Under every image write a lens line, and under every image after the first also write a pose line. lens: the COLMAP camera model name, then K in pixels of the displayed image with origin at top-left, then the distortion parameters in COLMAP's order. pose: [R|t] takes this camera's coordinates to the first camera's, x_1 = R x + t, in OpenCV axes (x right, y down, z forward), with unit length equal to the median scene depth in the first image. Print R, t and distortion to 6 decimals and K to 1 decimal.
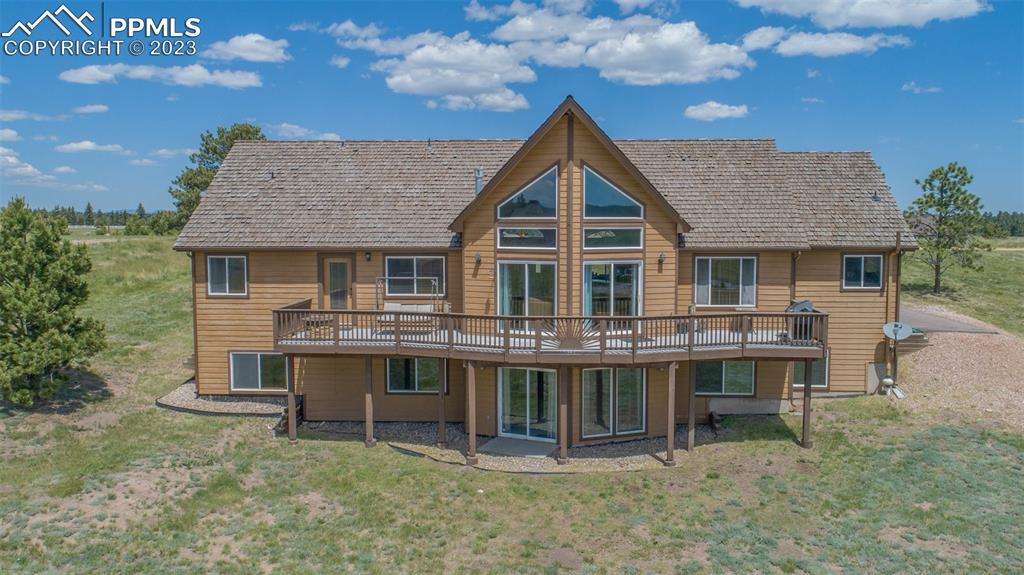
lens RADIAL K [[725.7, 0, 516.4], [0, 725.7, 283.0], [0, 0, 1]] dist [-0.000625, -0.002999]
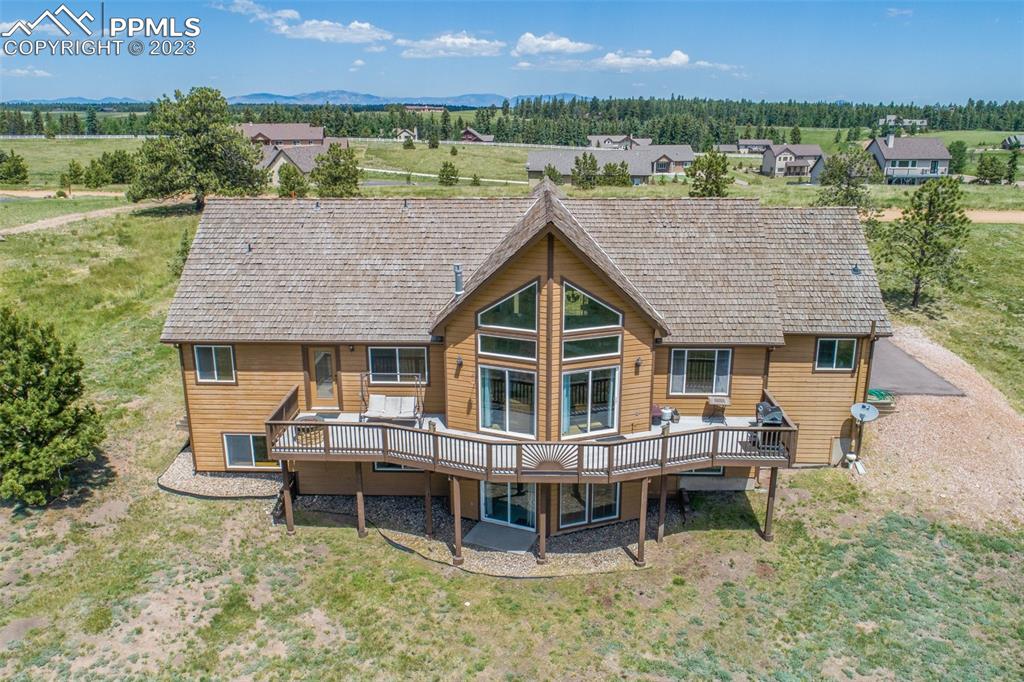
lens RADIAL K [[740.7, 0, 487.7], [0, 740.7, 343.6], [0, 0, 1]] dist [-0.000693, -0.000911]
pose [[0.999944, -0.009229, -0.005138, -0.007533], [0.010057, 0.980543, 0.196047, -0.261773], [0.003228, -0.196088, 0.980581, -0.022336]]
